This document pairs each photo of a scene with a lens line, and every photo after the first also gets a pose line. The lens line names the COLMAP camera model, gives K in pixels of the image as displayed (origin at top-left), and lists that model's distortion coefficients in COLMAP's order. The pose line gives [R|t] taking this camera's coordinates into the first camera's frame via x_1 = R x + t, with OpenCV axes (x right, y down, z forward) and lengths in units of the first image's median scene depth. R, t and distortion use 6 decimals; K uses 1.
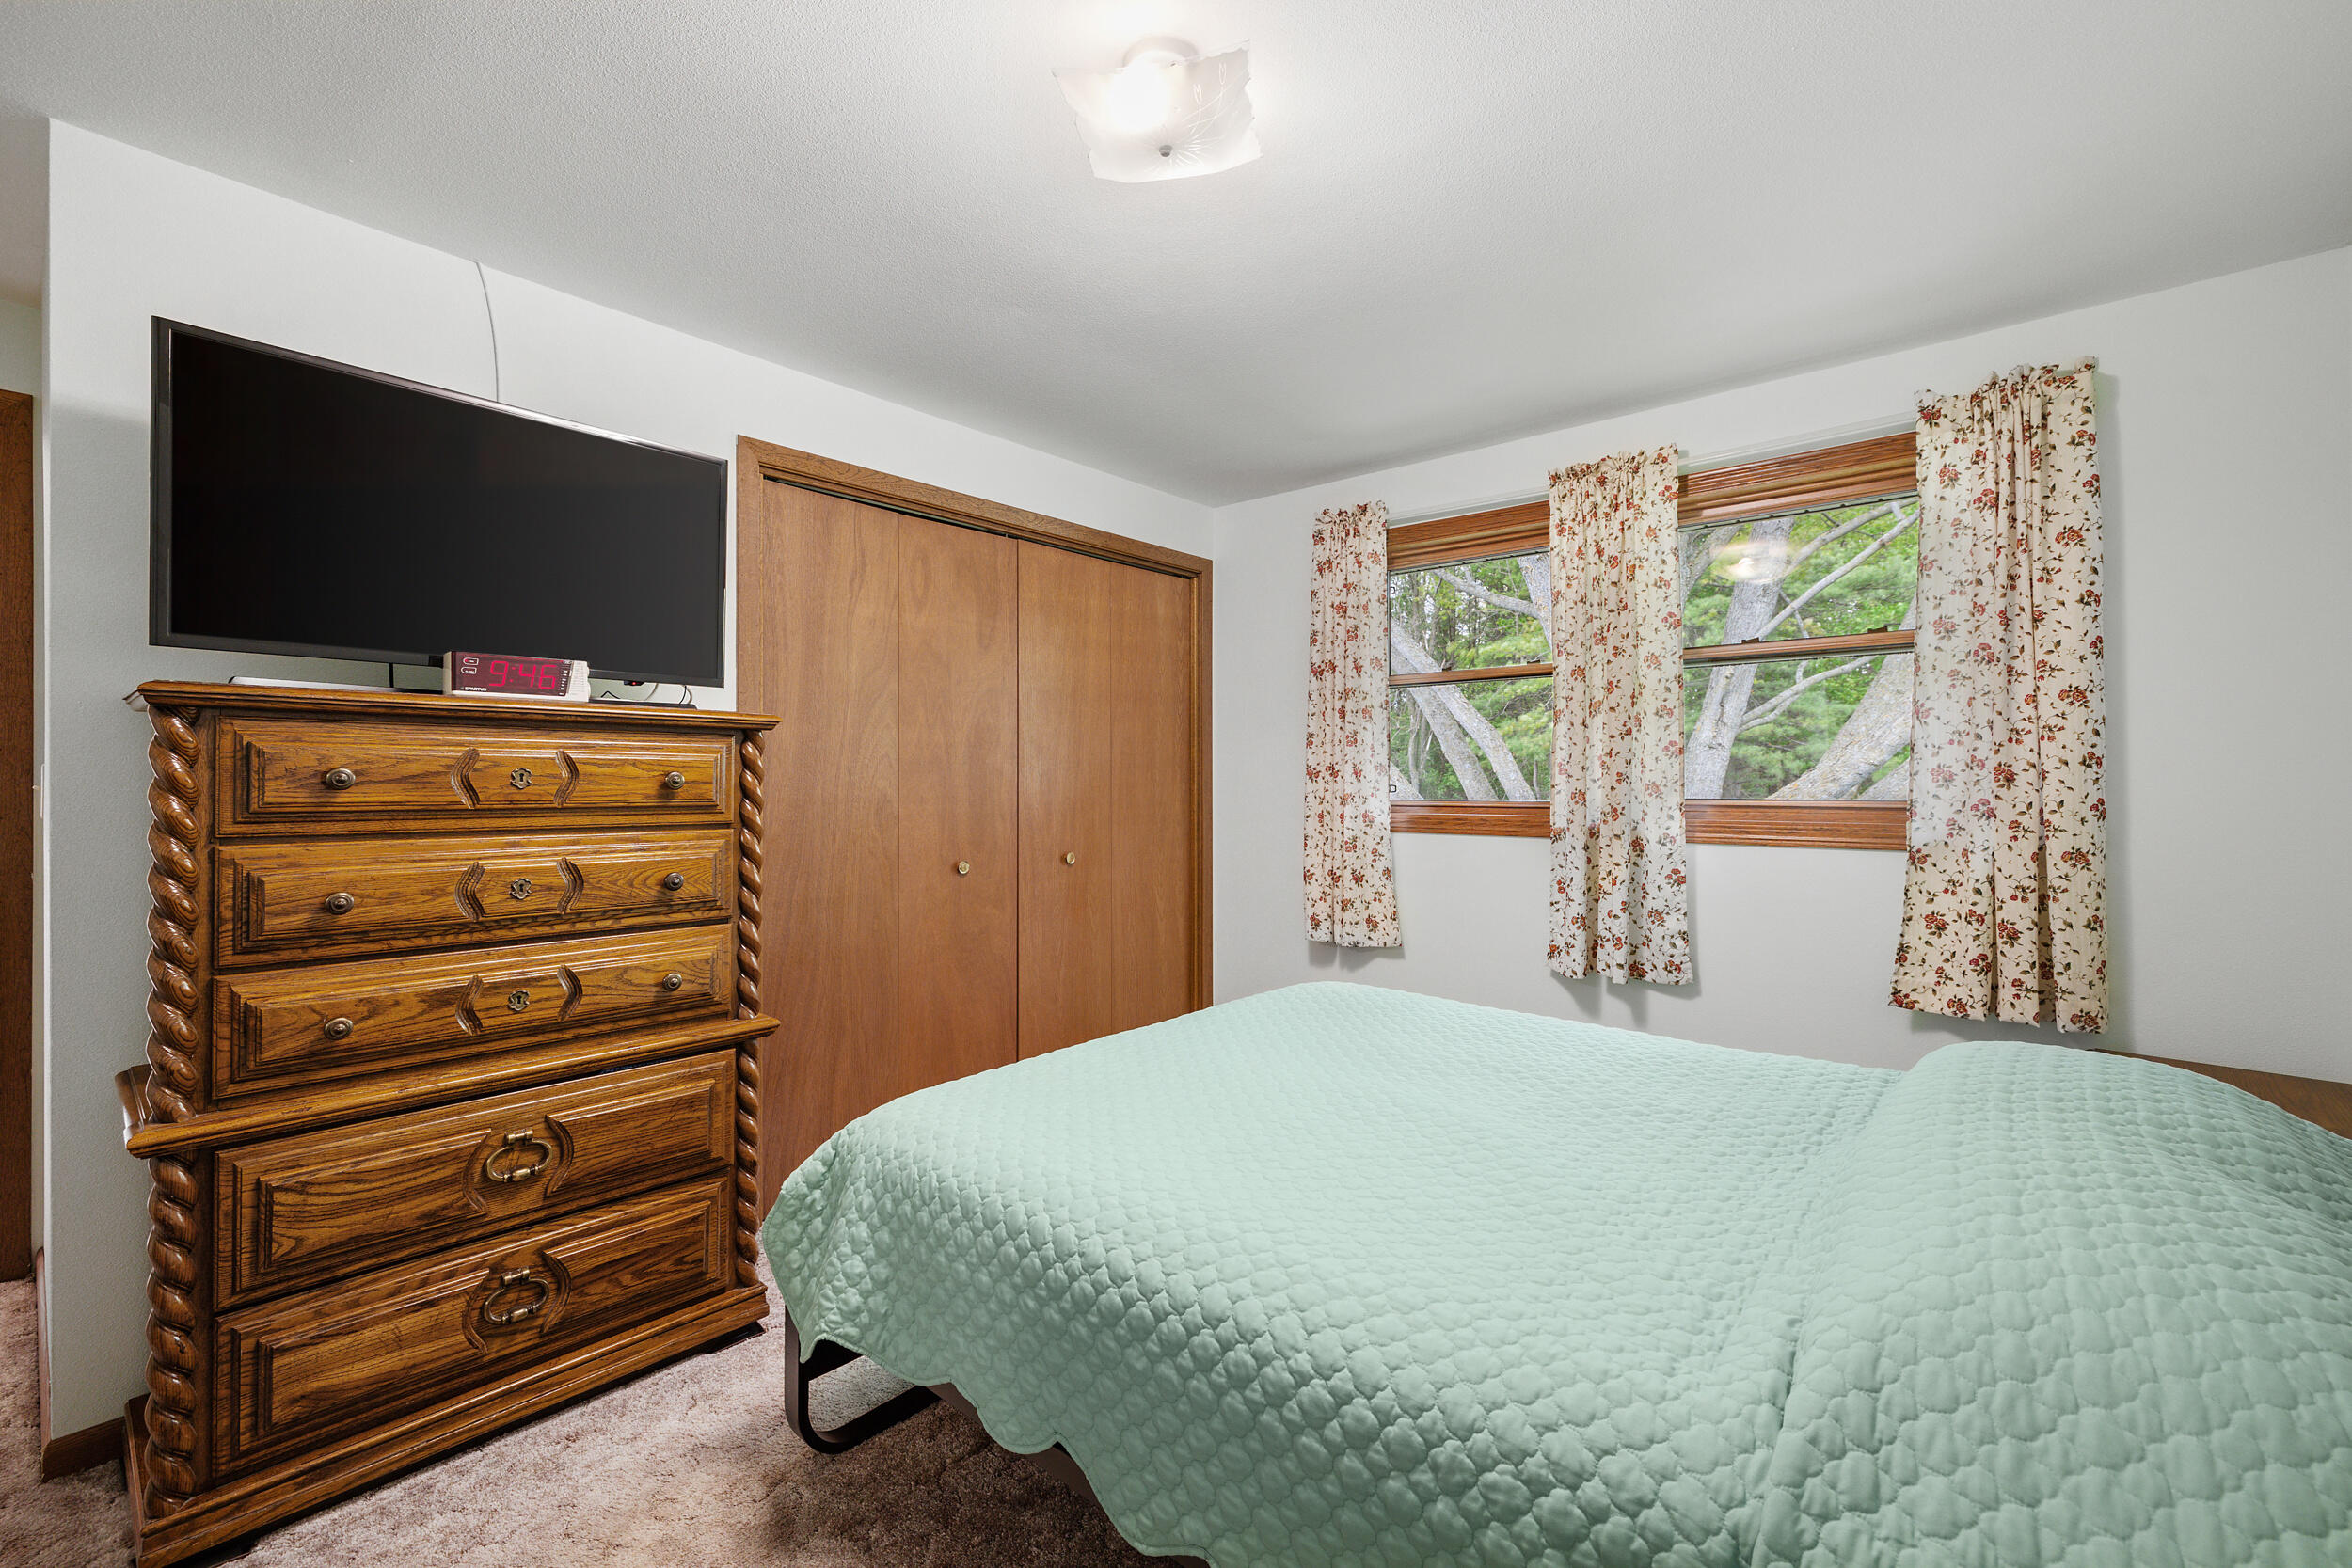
lens RADIAL K [[997.2, 0, 1173.8], [0, 997.2, 777.6], [0, 0, 1]] dist [0.000523, -0.001566]
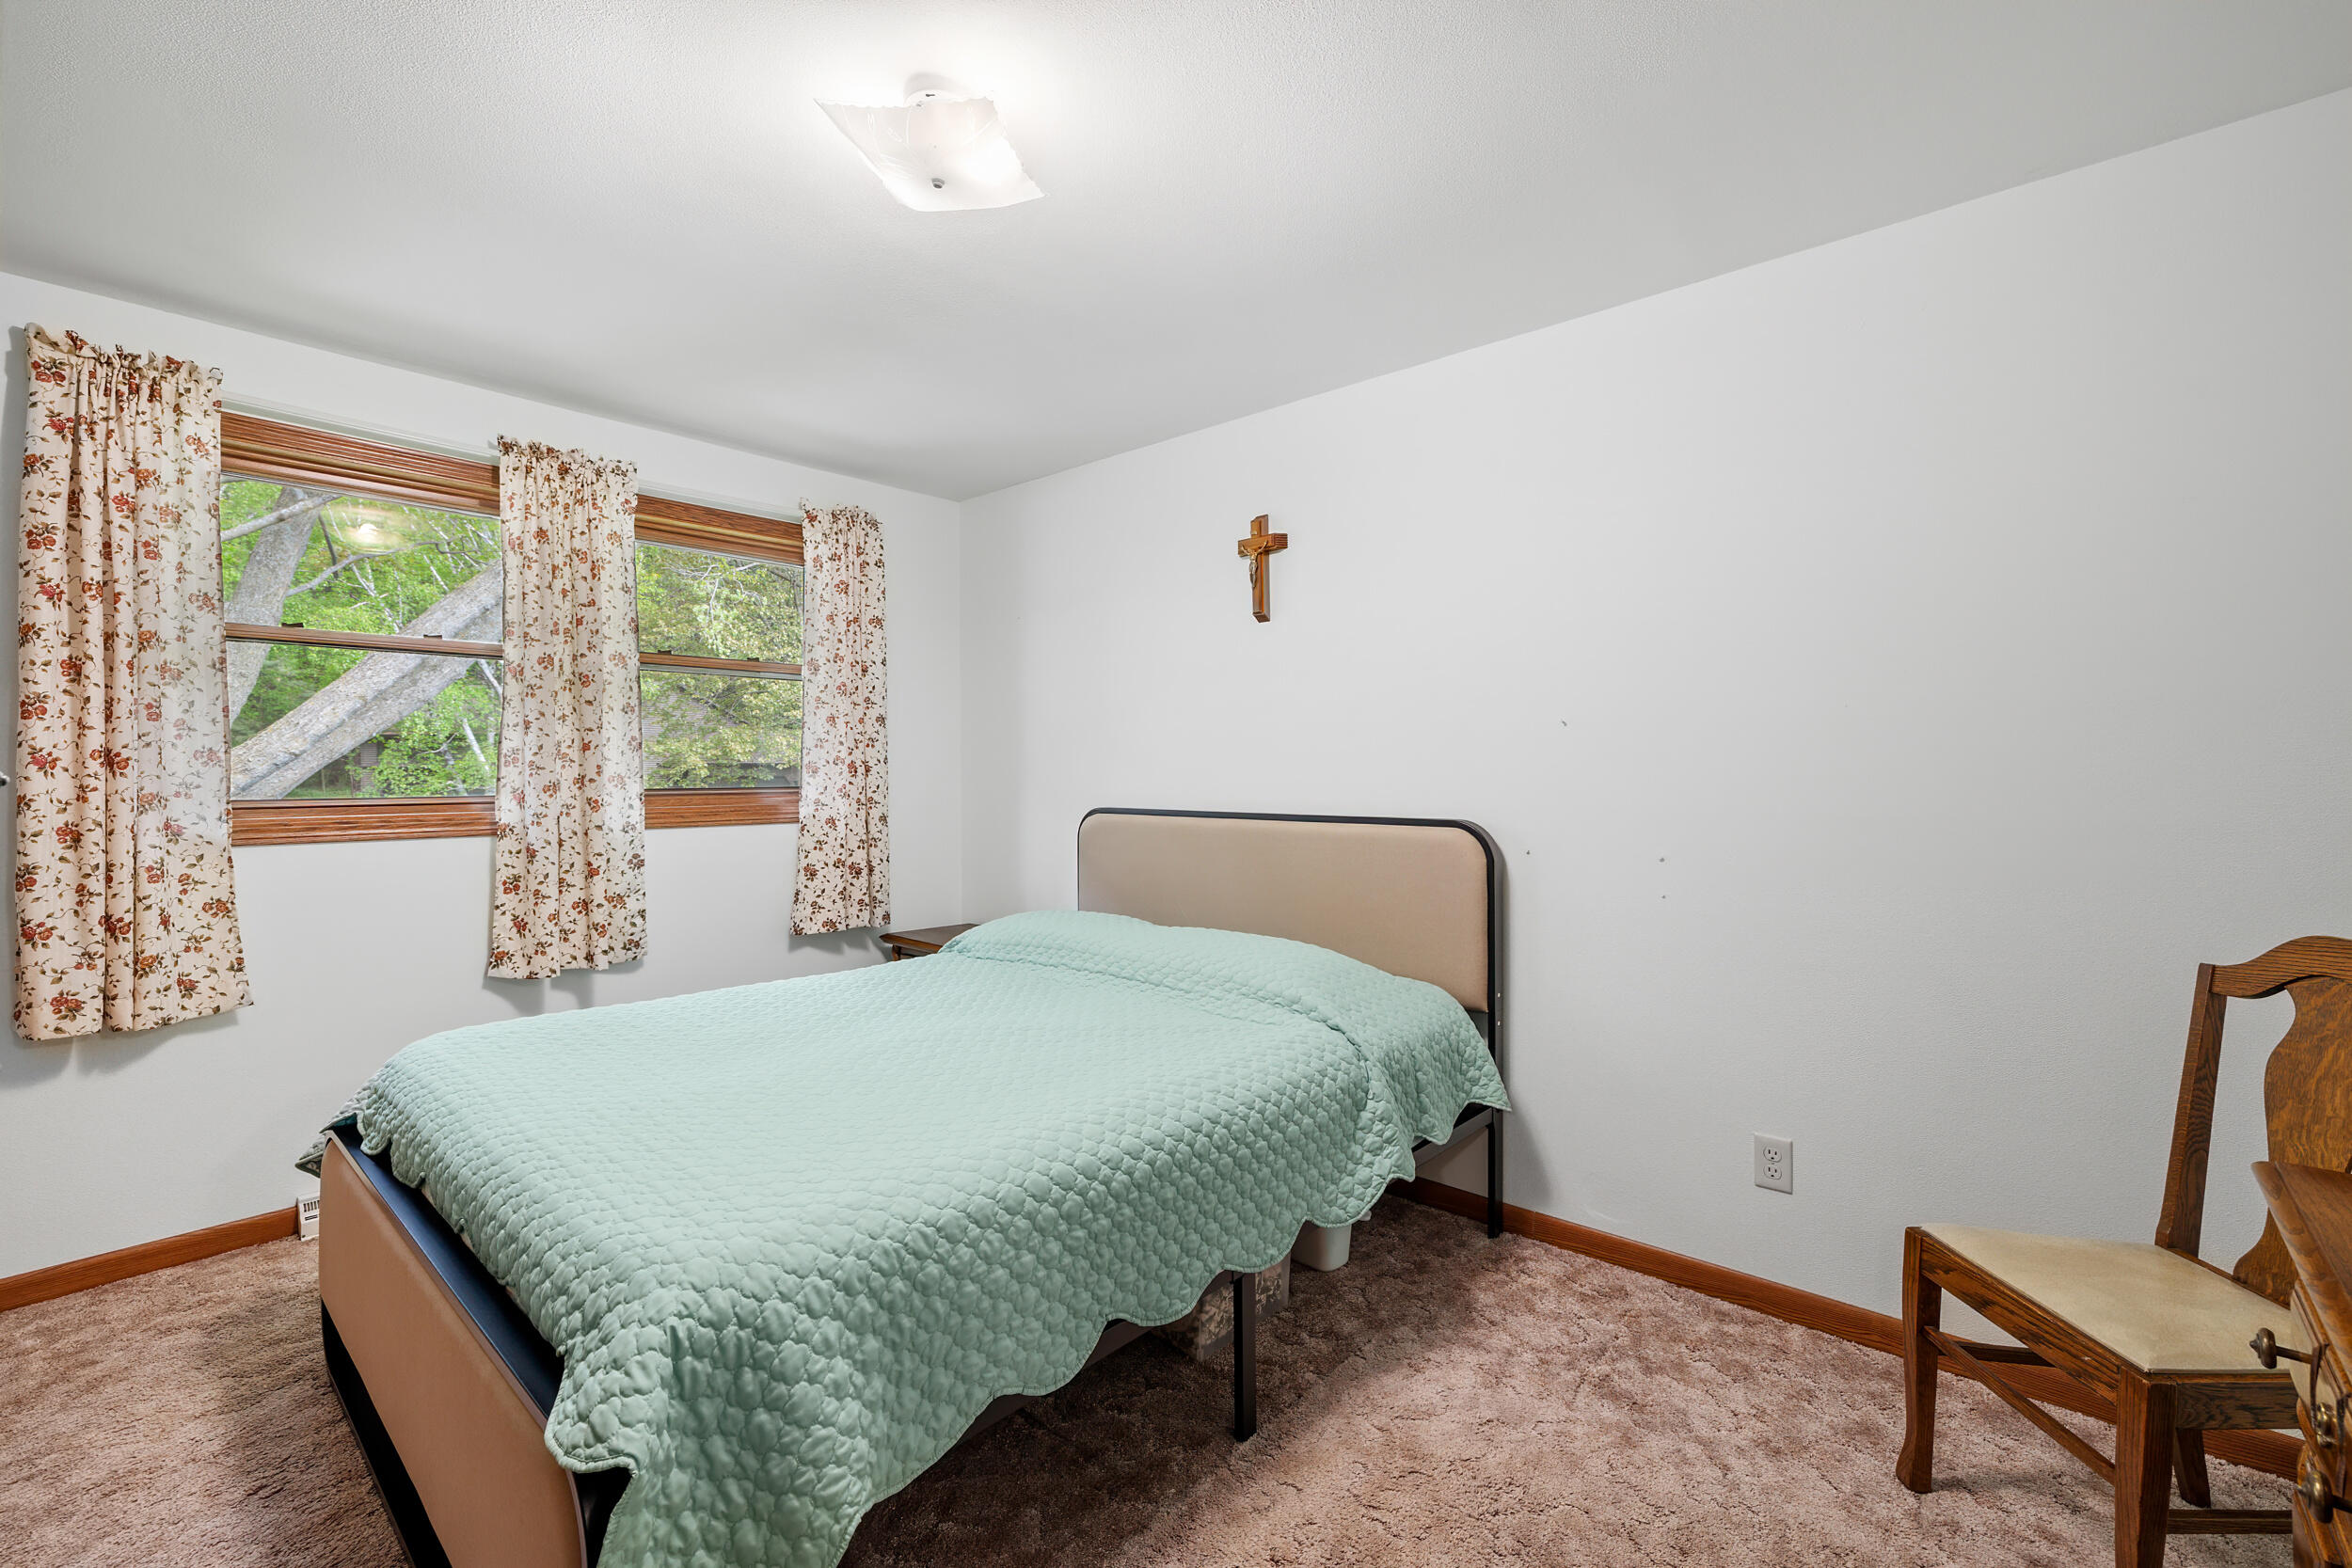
lens RADIAL K [[997.2, 0, 1173.4], [0, 997.2, 781.5], [0, 0, 1]] dist [0.000523, -0.001566]
pose [[0.006595, -0.011819, 0.999908, -0.583863], [-0.003346, 0.999924, 0.011841, -0.002538], [-0.999973, -0.003423, 0.006555, 0.405058]]
